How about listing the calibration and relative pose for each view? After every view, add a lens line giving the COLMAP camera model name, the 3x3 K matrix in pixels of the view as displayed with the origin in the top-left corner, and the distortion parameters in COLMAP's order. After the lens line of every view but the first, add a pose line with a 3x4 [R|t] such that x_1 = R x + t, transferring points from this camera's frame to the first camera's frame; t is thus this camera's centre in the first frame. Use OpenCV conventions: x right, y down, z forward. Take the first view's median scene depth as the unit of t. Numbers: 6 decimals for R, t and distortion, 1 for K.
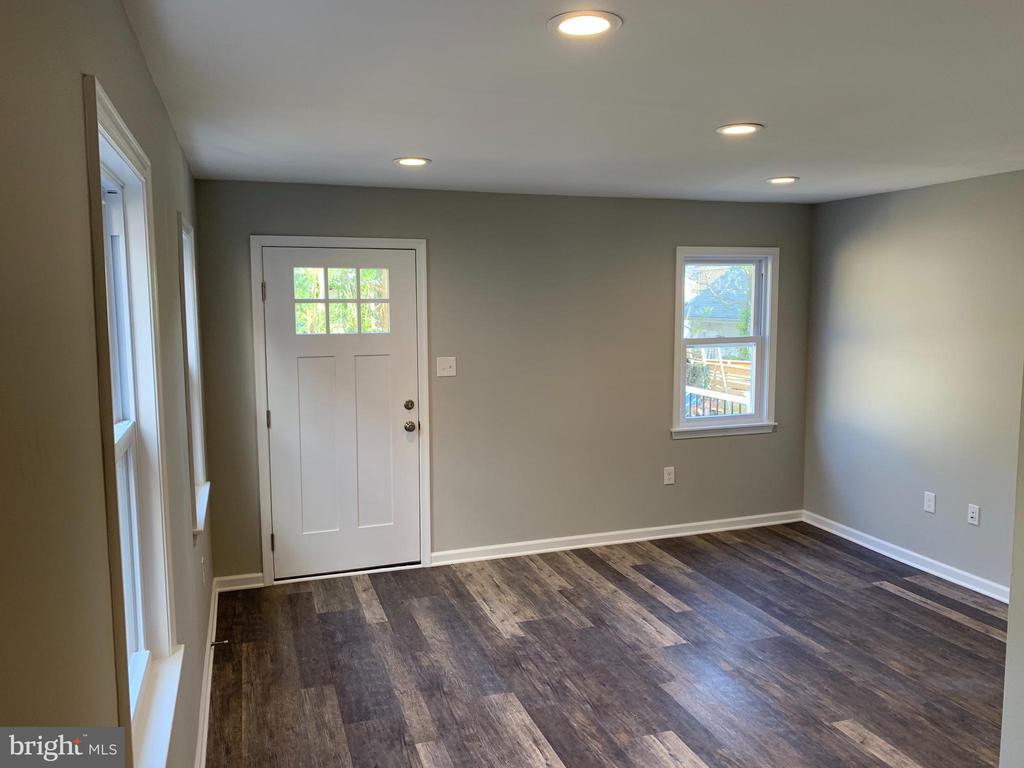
lens RADIAL K [[785.5, 0, 510.2], [0, 785.5, 382.2], [0, 0, 1]] dist [0.048940, -0.044352]
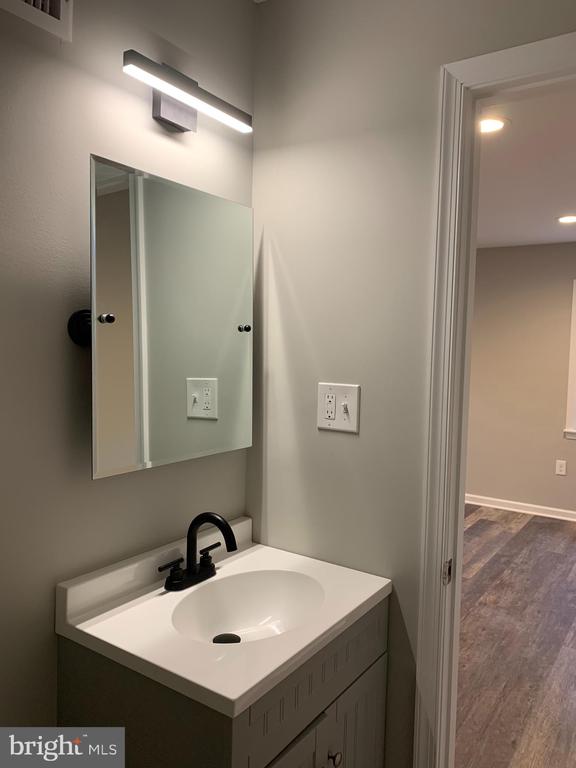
lens RADIAL K [[589.1, 0, 287.0], [0, 589.1, 384.1], [0, 0, 1]] dist [0.048940, -0.044352]
pose [[0.577849, 0.067078, -0.813383, 0.774695], [-0.116188, 0.993227, -0.000634, 0.044850], [0.807831, 0.094872, 0.581728, 0.124535]]
